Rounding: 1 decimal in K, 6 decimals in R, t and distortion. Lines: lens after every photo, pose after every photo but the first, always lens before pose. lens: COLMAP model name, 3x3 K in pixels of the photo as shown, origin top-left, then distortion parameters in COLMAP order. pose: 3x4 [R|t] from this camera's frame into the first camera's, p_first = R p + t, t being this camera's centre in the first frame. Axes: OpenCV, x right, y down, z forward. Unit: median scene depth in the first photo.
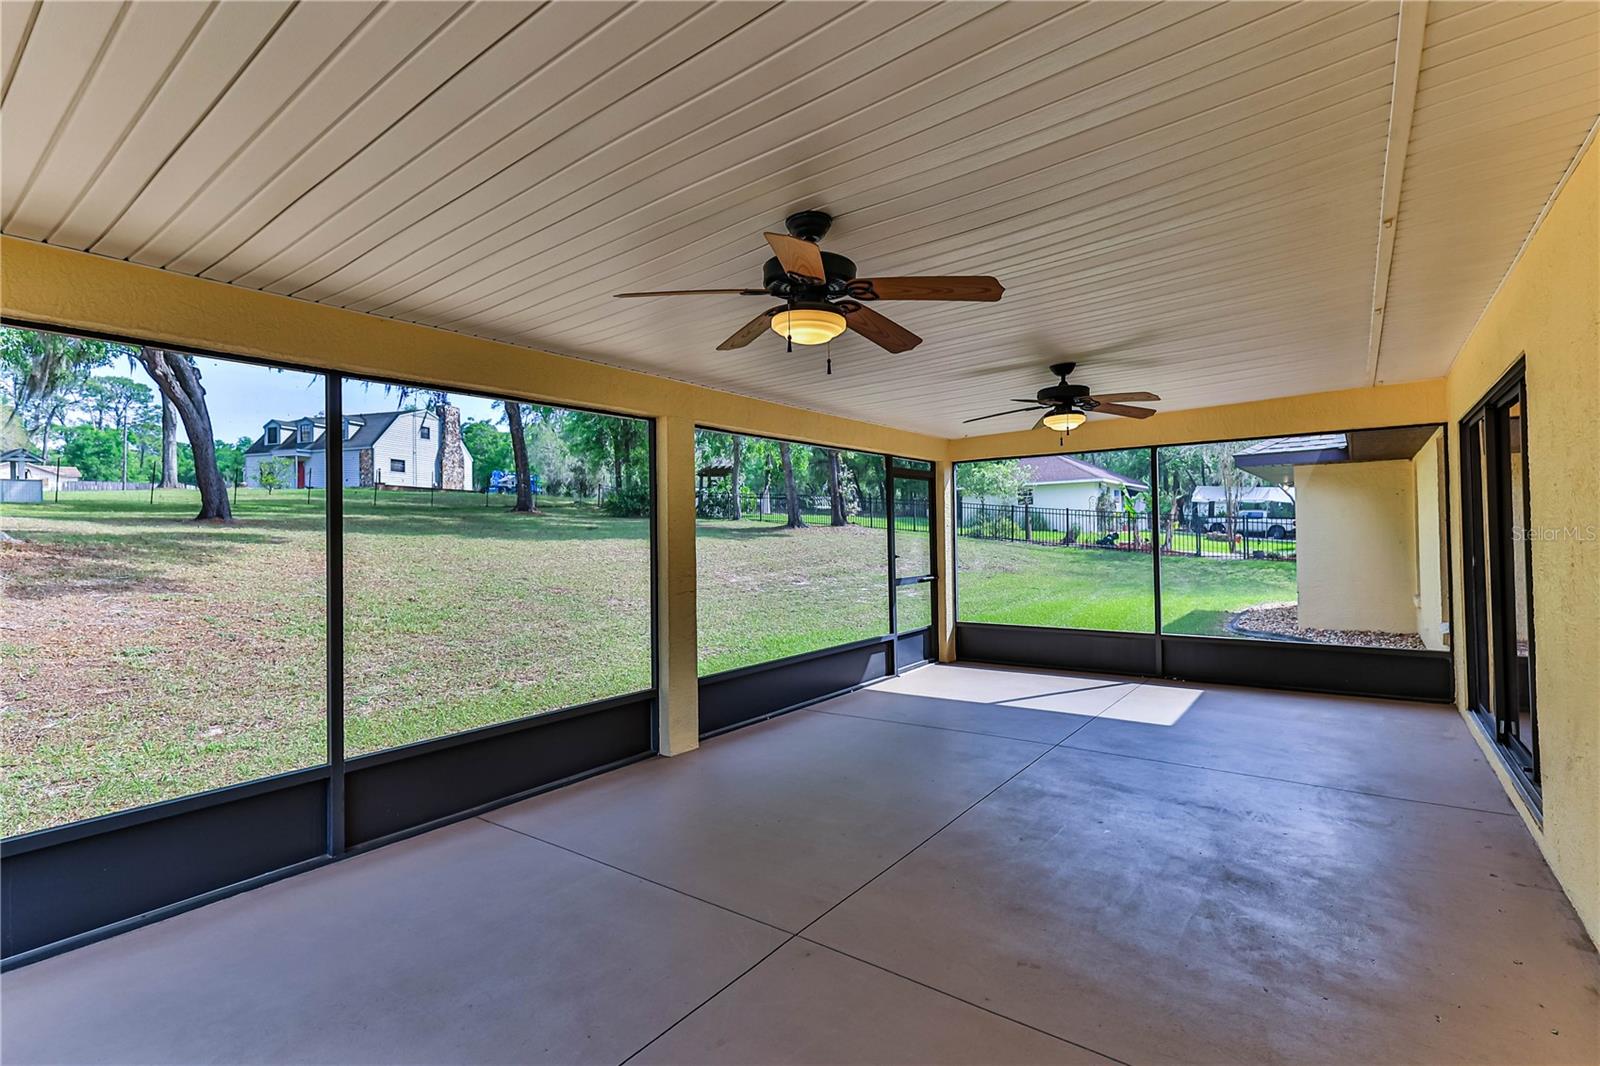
lens RADIAL K [[720.3, 0, 800.0], [0, 720.3, 533.0], [0, 0, 1]] dist [-0.001405, 0.000054]
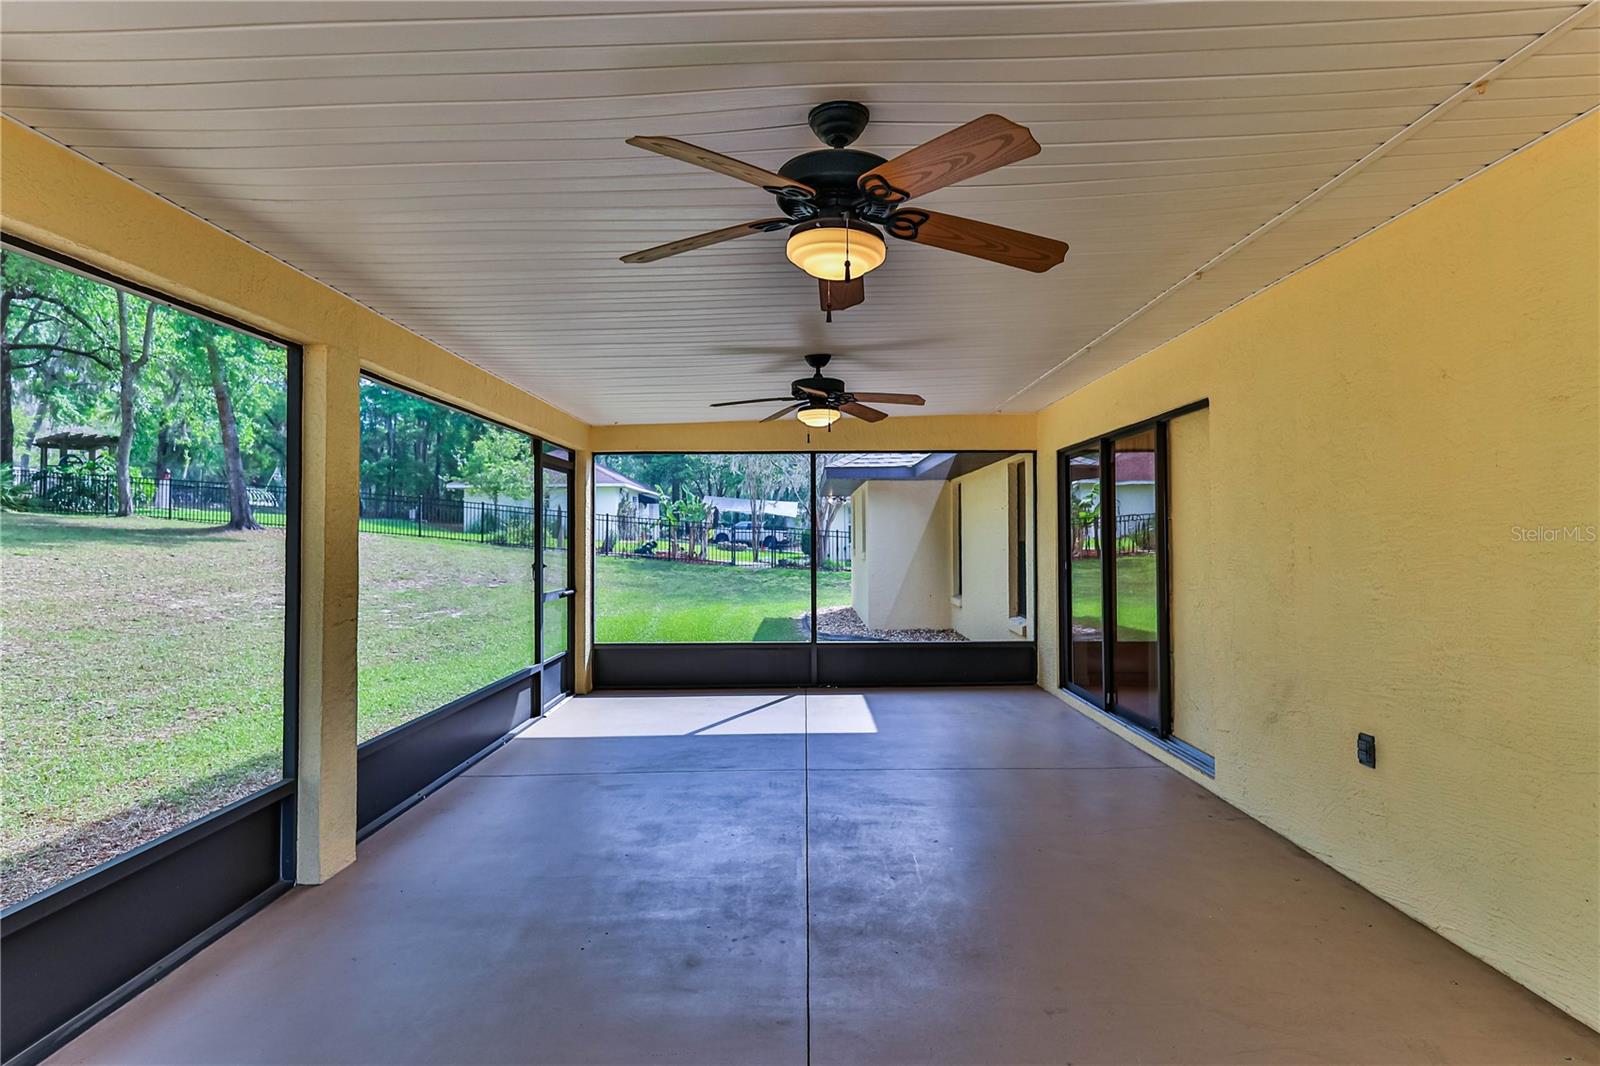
lens RADIAL K [[810.7, 0, 800.0], [0, 810.7, 533.0], [0, 0, 1]] dist [0.002683, 0.000018]
pose [[0.805493, 0.016096, 0.592386, -0.172763], [-0.010241, 0.999860, -0.013243, 0.005405], [-0.592517, 0.004601, 0.805545, 0.114271]]
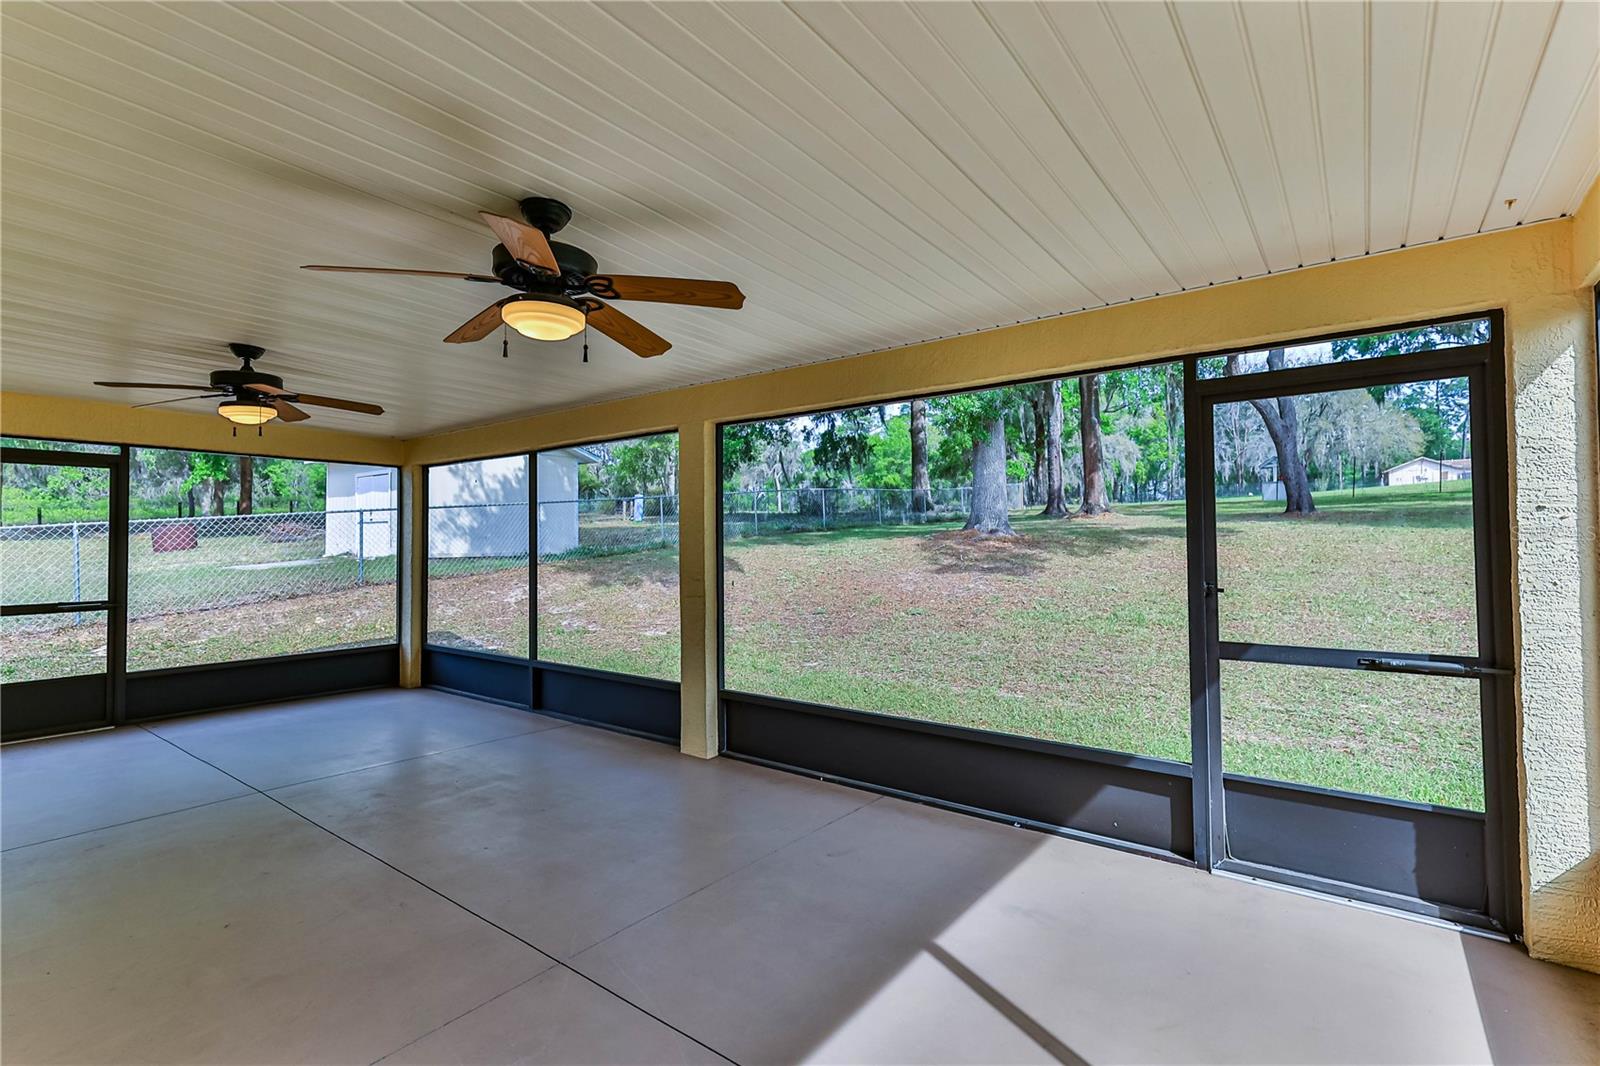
lens RADIAL K [[720.3, 0, 800.0], [0, 720.3, 533.0], [0, 0, 1]] dist [-0.001405, 0.000054]
pose [[0.001780, 0.001565, -0.999997, 0.567016], [0.012682, 0.999918, 0.001587, -0.004315], [0.999918, -0.012685, 0.001760, 0.768324]]
